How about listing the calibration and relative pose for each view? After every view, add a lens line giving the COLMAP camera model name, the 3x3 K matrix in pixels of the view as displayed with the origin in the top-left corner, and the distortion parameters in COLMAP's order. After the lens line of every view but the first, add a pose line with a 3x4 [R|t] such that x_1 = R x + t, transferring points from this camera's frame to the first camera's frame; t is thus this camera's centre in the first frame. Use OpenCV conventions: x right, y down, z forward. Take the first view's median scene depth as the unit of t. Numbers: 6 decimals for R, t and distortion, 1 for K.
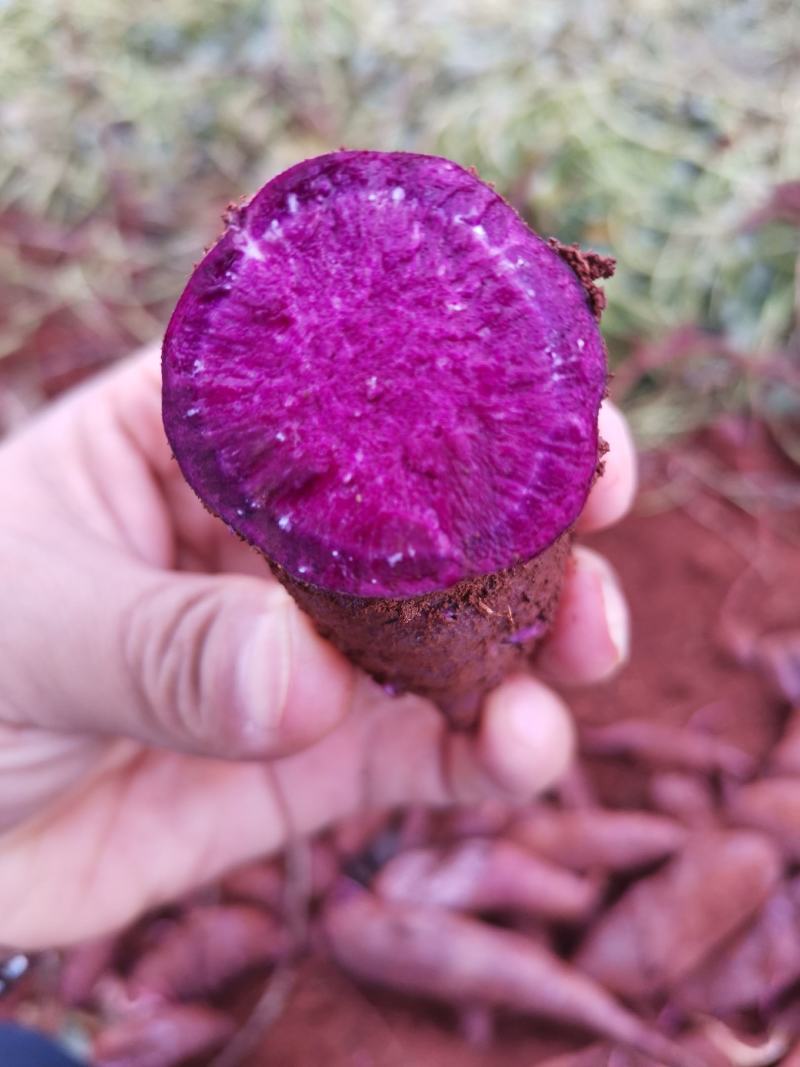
lens RADIAL K [[920.2, 0, 400.5], [0, 920.2, 558.0], [0, 0, 1]] dist [0.004966, -0.204348]
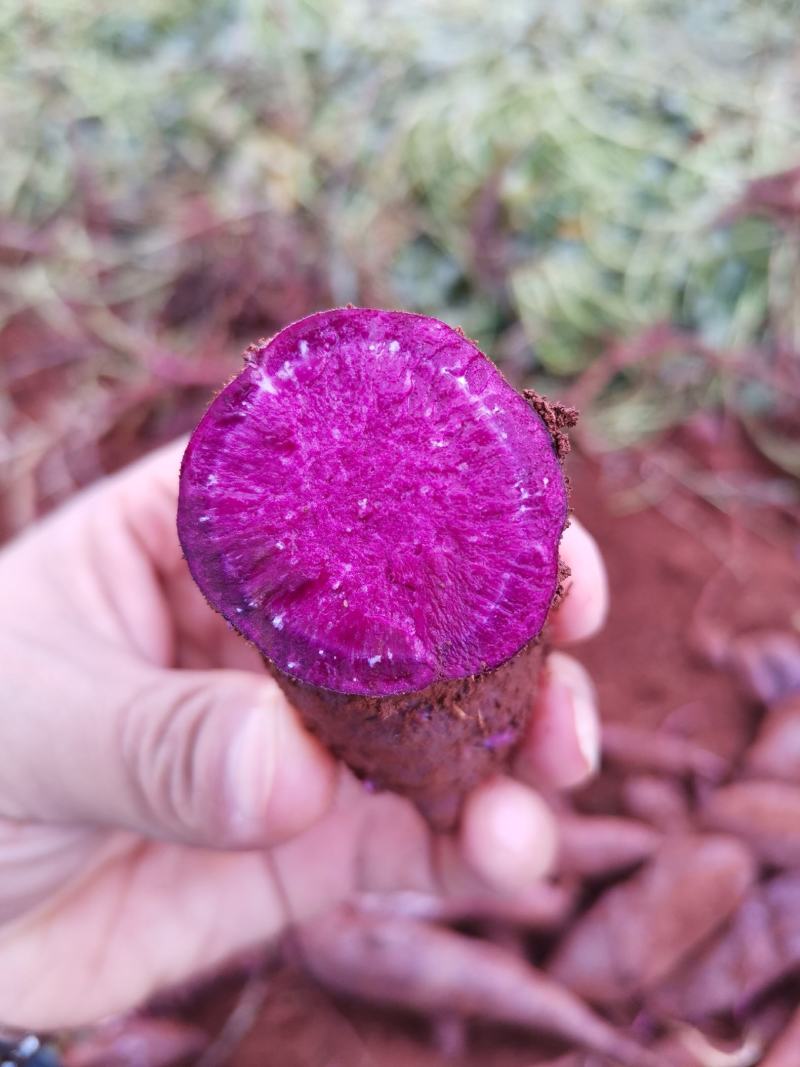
lens RADIAL K [[920.2, 0, 400.5], [0, 920.2, 558.0], [0, 0, 1]] dist [0.004966, -0.204348]
pose [[0.998253, 0.058863, -0.005193, 0.025345], [-0.059075, 0.991979, -0.111748, 0.000911], [-0.001426, 0.111859, 0.993723, -0.125227]]
